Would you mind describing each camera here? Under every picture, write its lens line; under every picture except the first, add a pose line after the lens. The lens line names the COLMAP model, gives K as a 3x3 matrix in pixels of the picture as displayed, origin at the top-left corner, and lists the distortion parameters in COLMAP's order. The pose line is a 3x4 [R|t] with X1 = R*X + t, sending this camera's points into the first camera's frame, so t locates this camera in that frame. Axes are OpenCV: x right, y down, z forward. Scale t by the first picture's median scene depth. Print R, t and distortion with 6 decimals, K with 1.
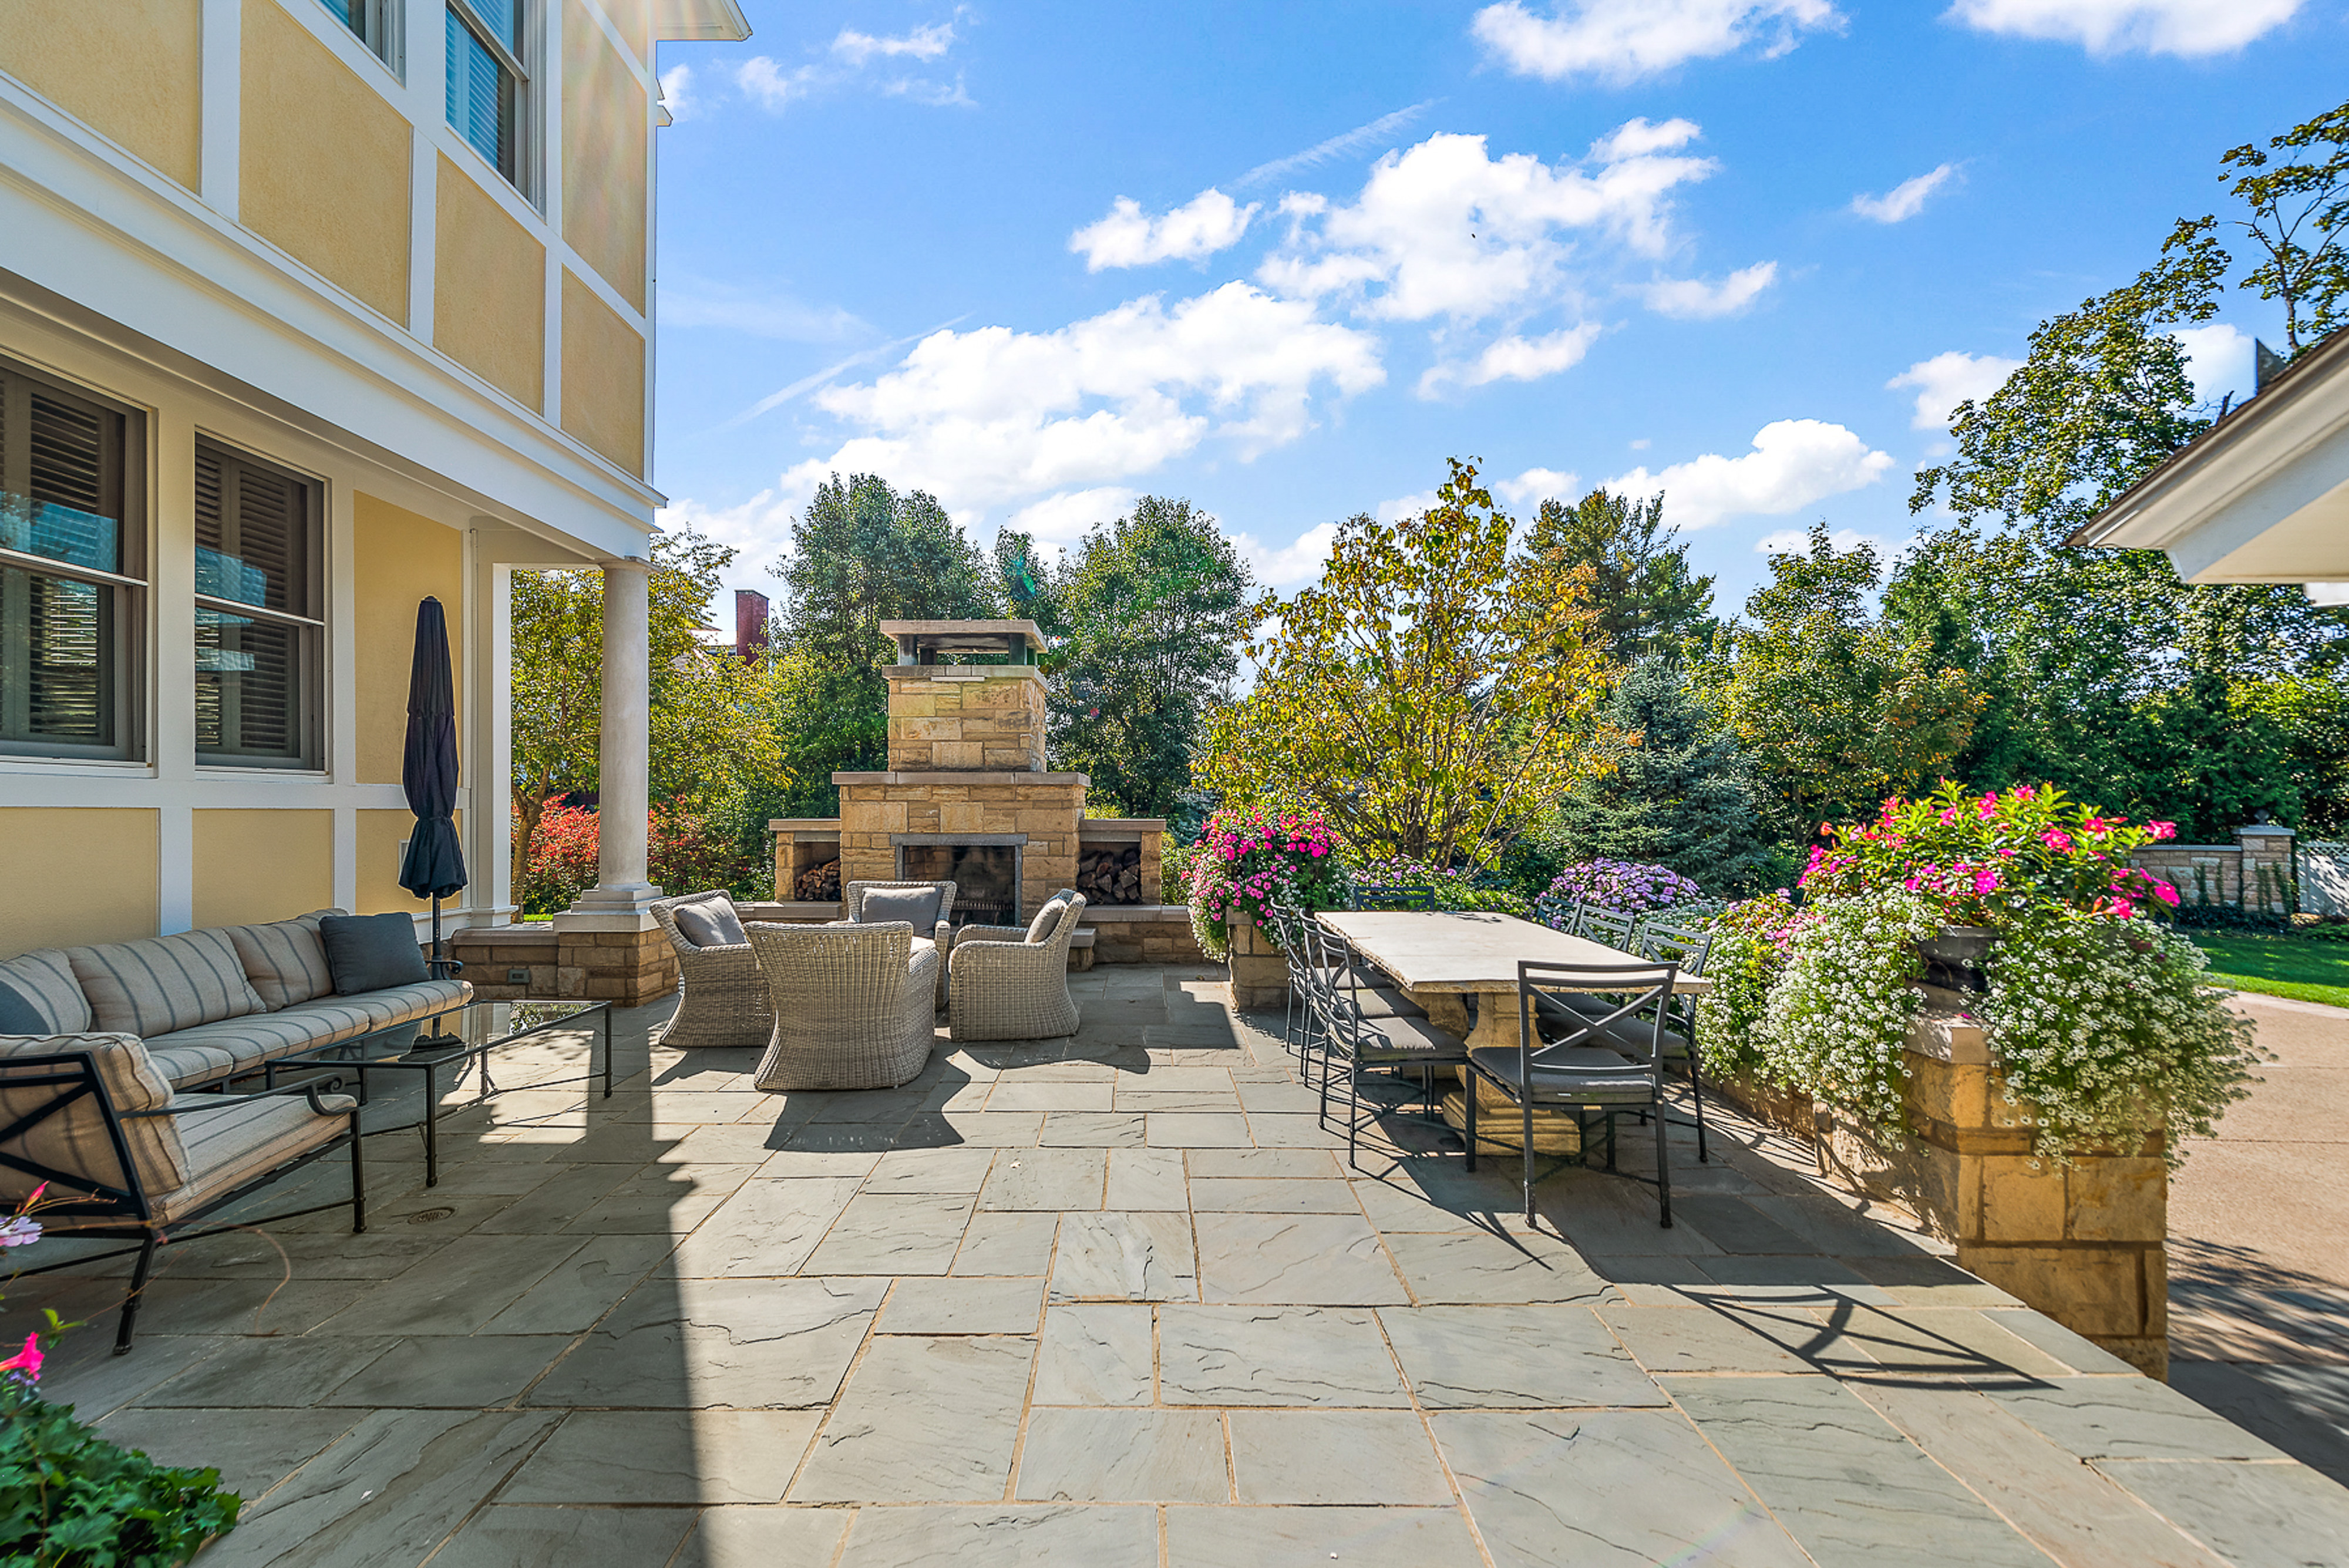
lens RADIAL K [[983.5, 0, 1169.4], [0, 983.5, 838.2], [0, 0, 1]] dist [0.021920, -0.010075]
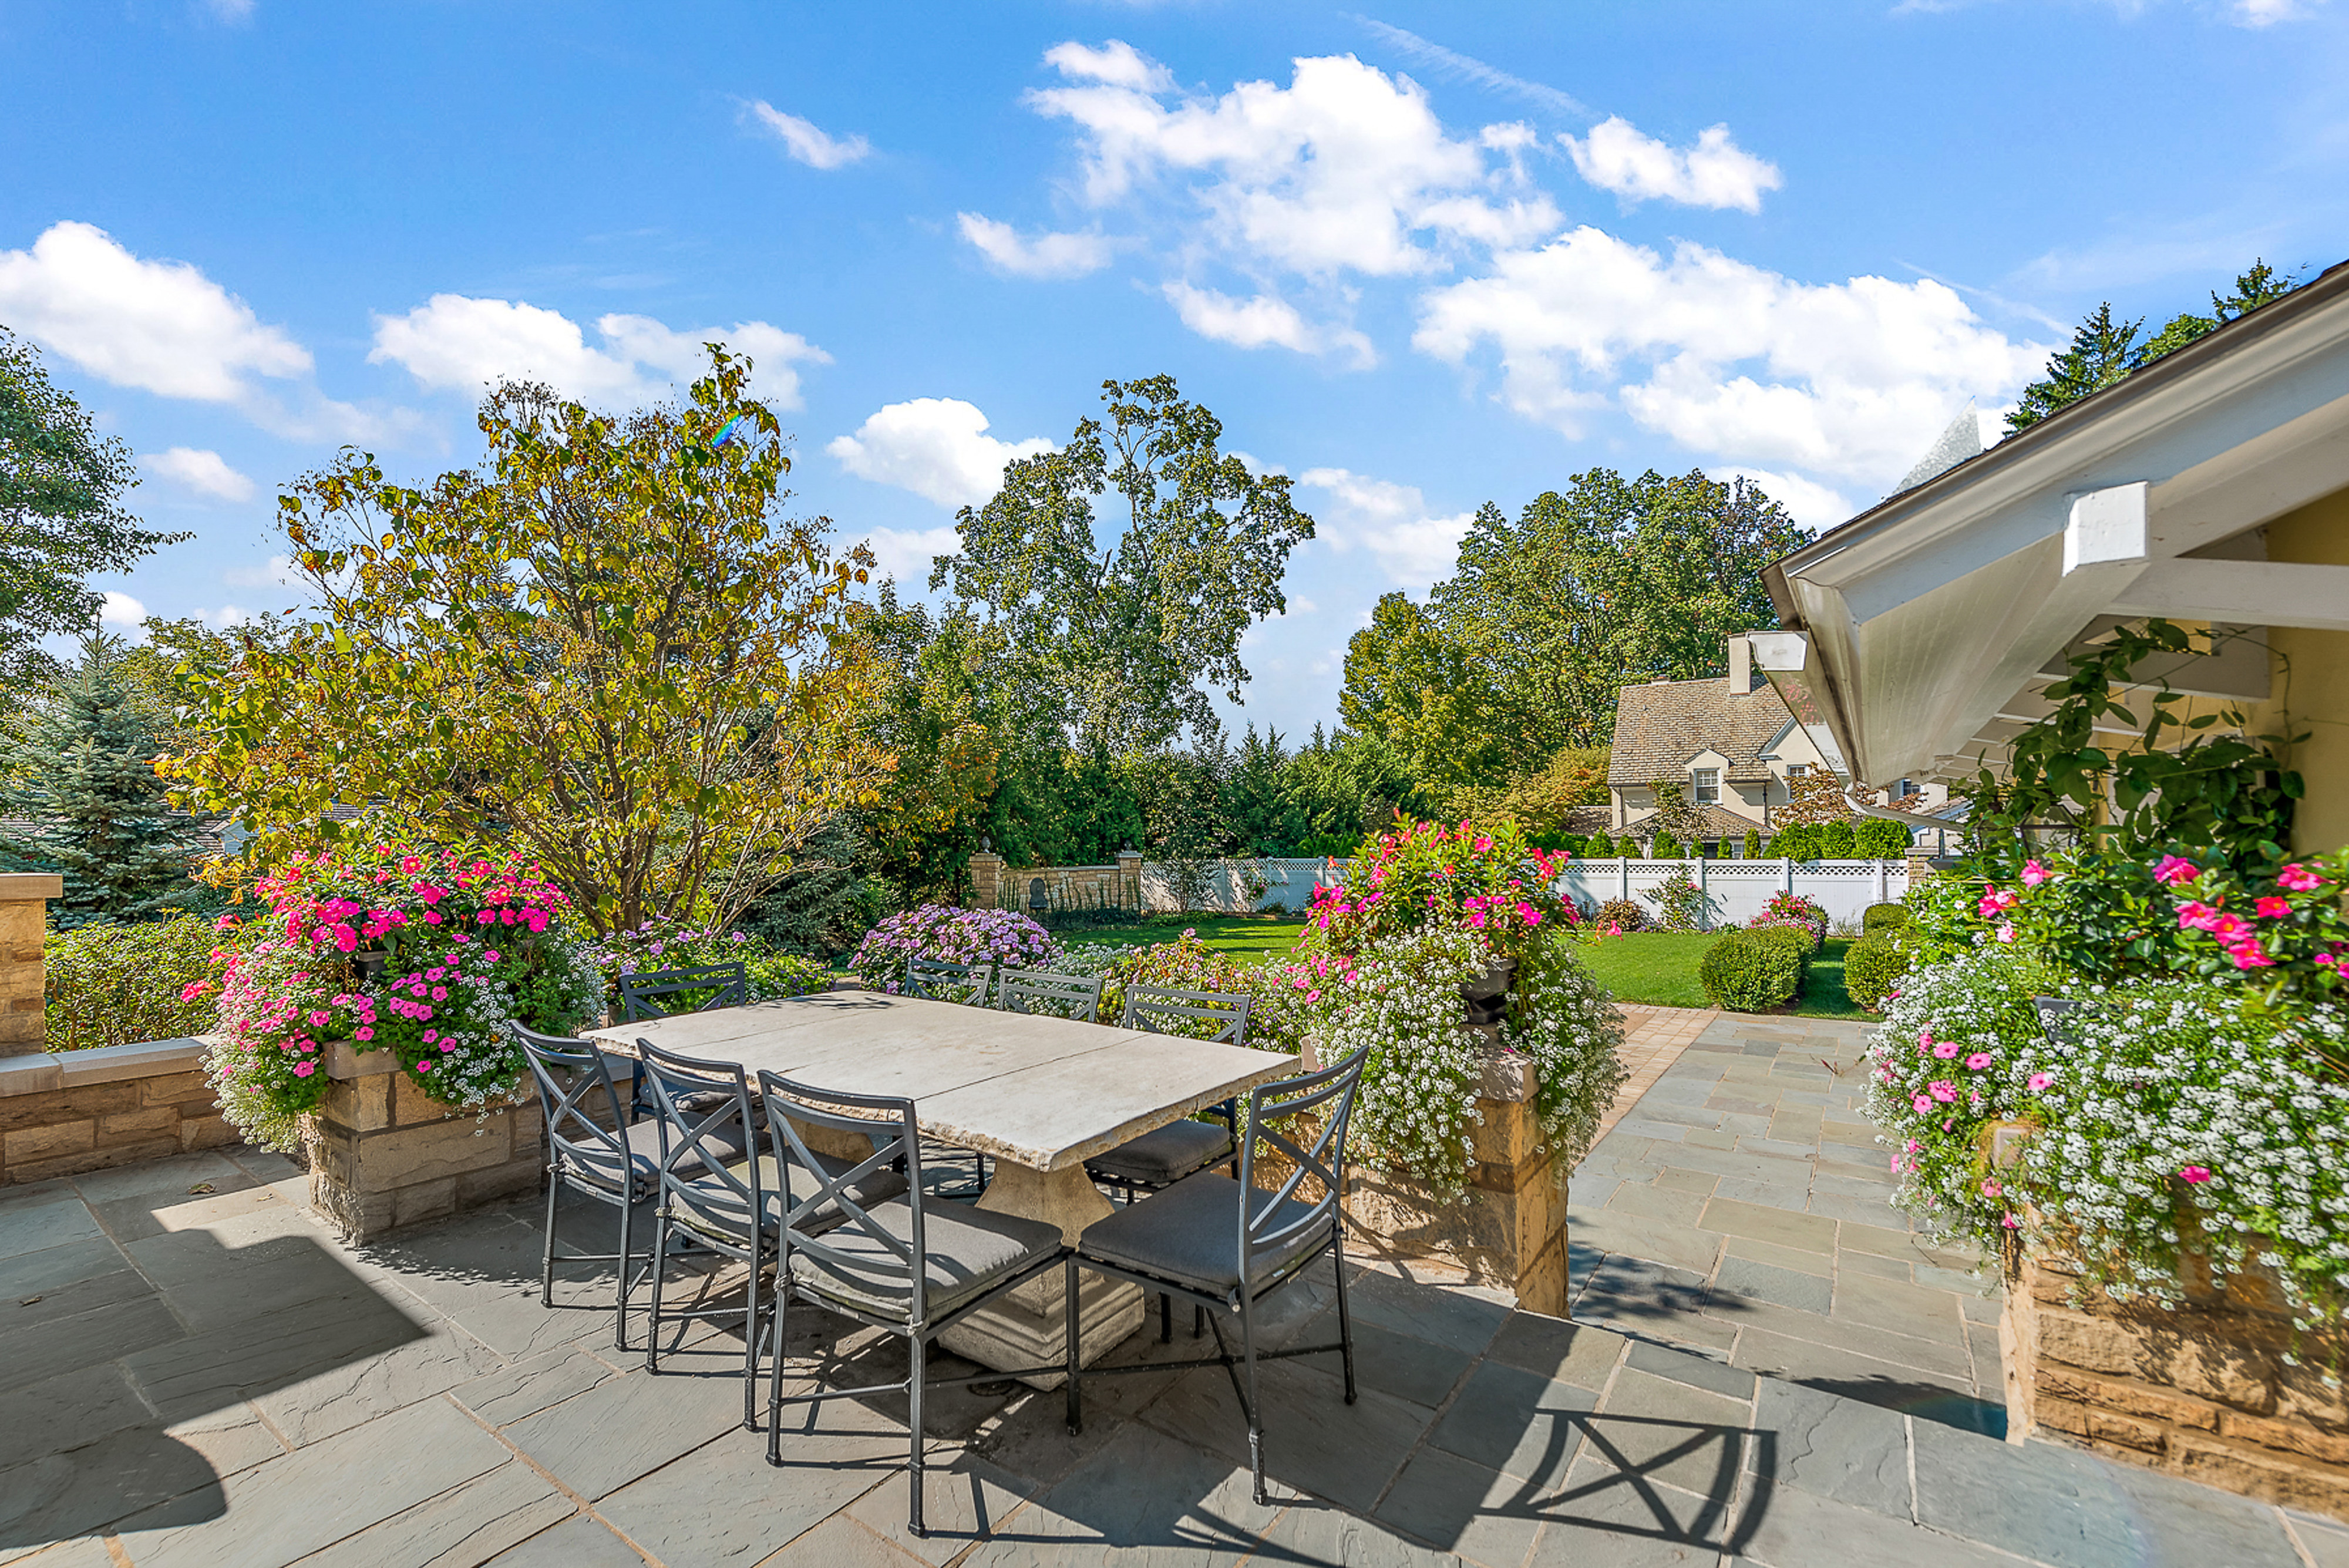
lens RADIAL K [[983.5, 0, 1169.4], [0, 983.5, 838.2], [0, 0, 1]] dist [0.021920, -0.010075]
pose [[0.593657, -0.005058, 0.804702, -0.097357], [0.032710, 0.999305, -0.017850, -0.013084], [-0.804053, 0.036918, 0.593410, 0.352378]]
